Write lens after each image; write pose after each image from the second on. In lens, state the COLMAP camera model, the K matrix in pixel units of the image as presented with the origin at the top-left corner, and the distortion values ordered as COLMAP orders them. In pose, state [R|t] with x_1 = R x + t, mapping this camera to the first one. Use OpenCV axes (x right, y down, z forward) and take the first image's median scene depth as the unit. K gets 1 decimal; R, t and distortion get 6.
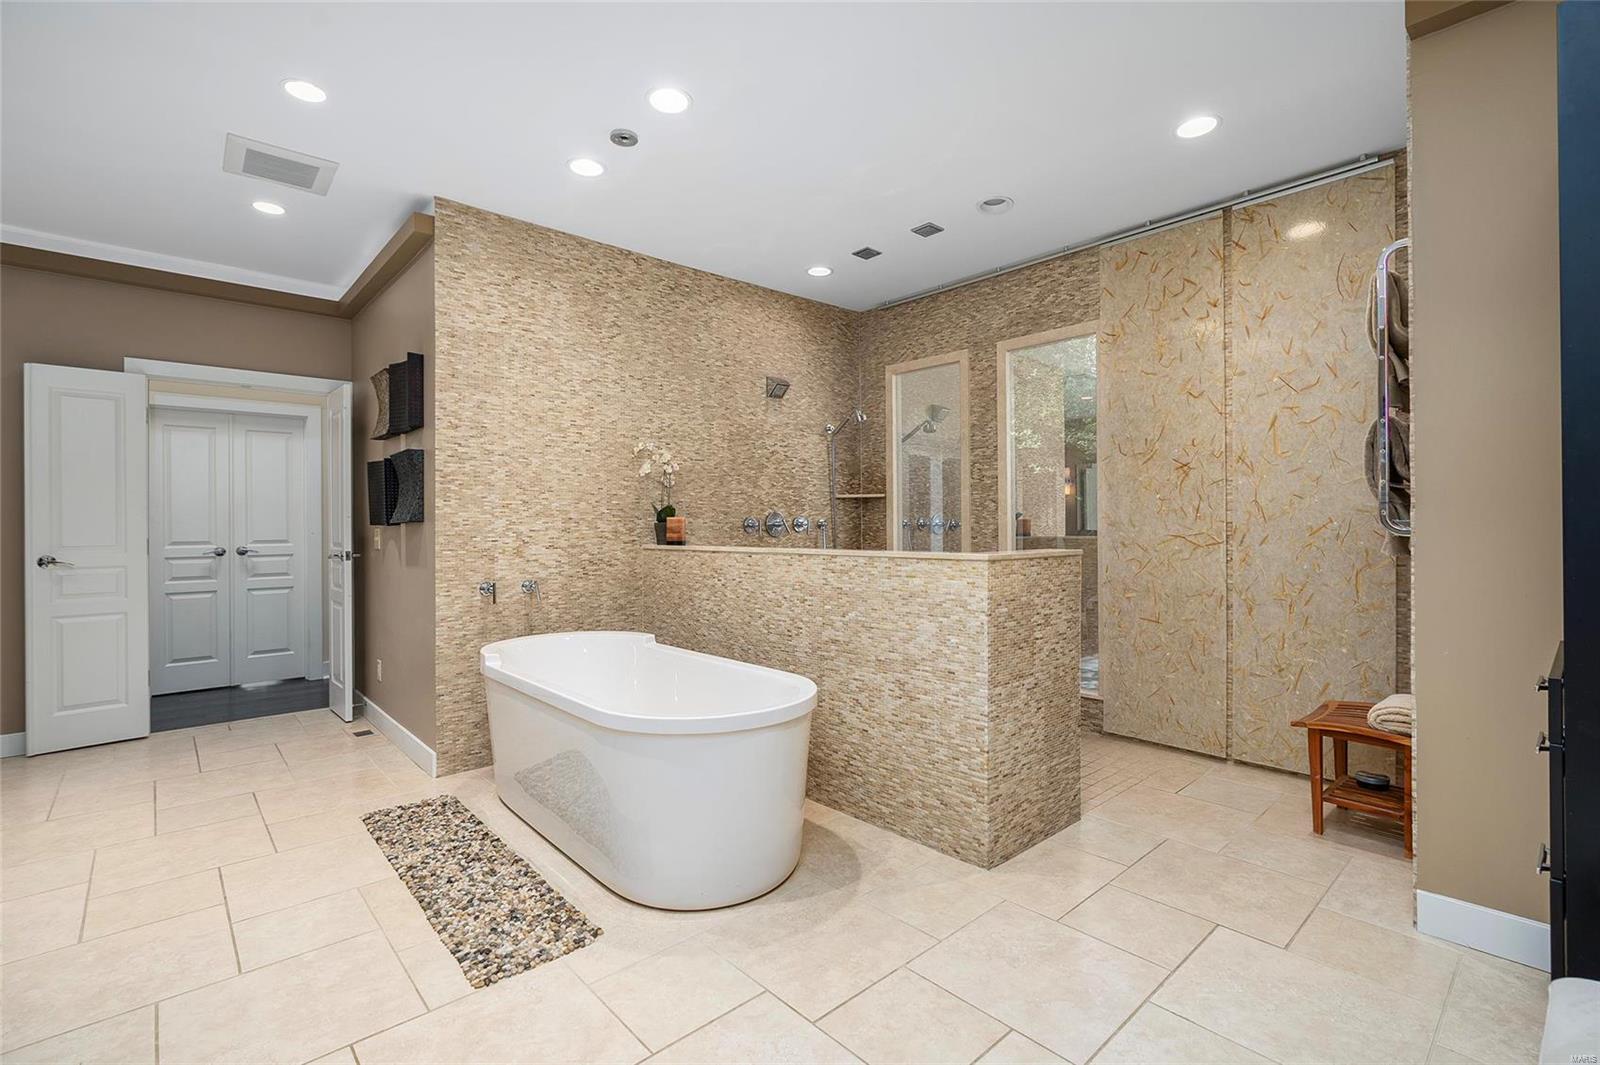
lens RADIAL K [[726.7, 0, 795.6], [0, 726.7, 524.0], [0, 0, 1]] dist [-0.009116, 0.001747]
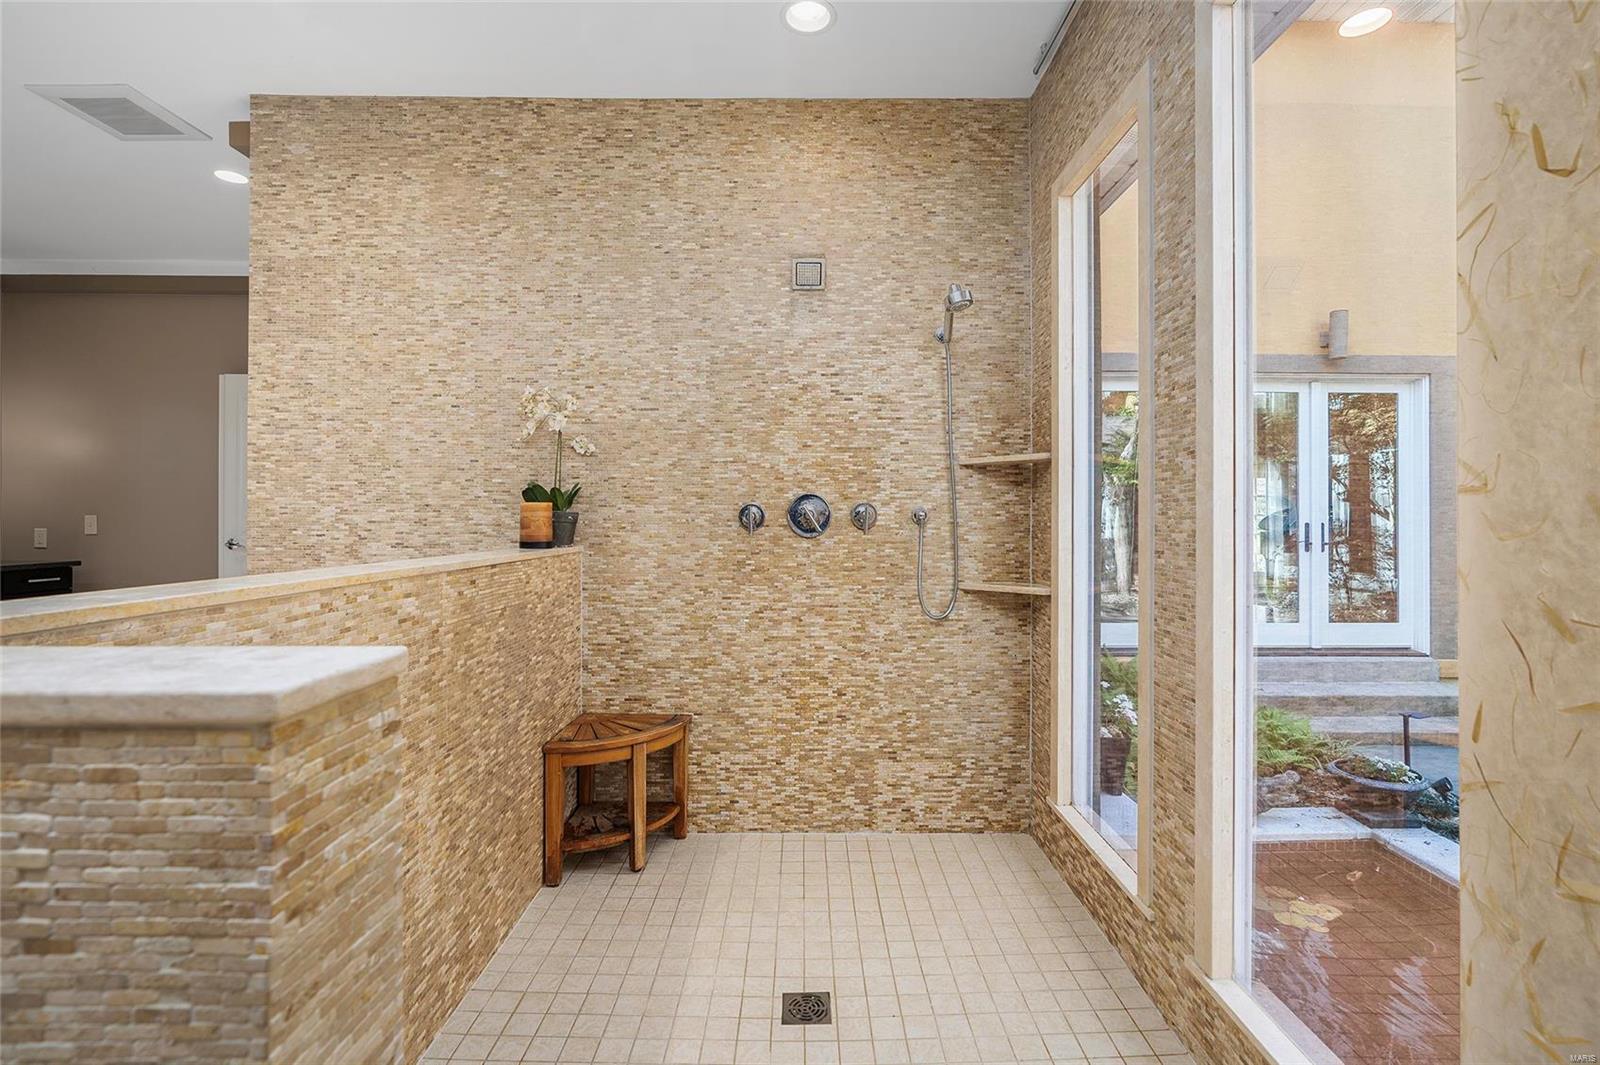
lens RADIAL K [[726.7, 0, 799.1], [0, 726.7, 517.7], [0, 0, 1]] dist [-0.009116, 0.001747]
pose [[0.754788, 0.006409, -0.655937, 0.395206], [-0.003887, 0.999978, 0.005298, -0.000527], [0.655957, -0.001449, 0.754797, 0.673241]]
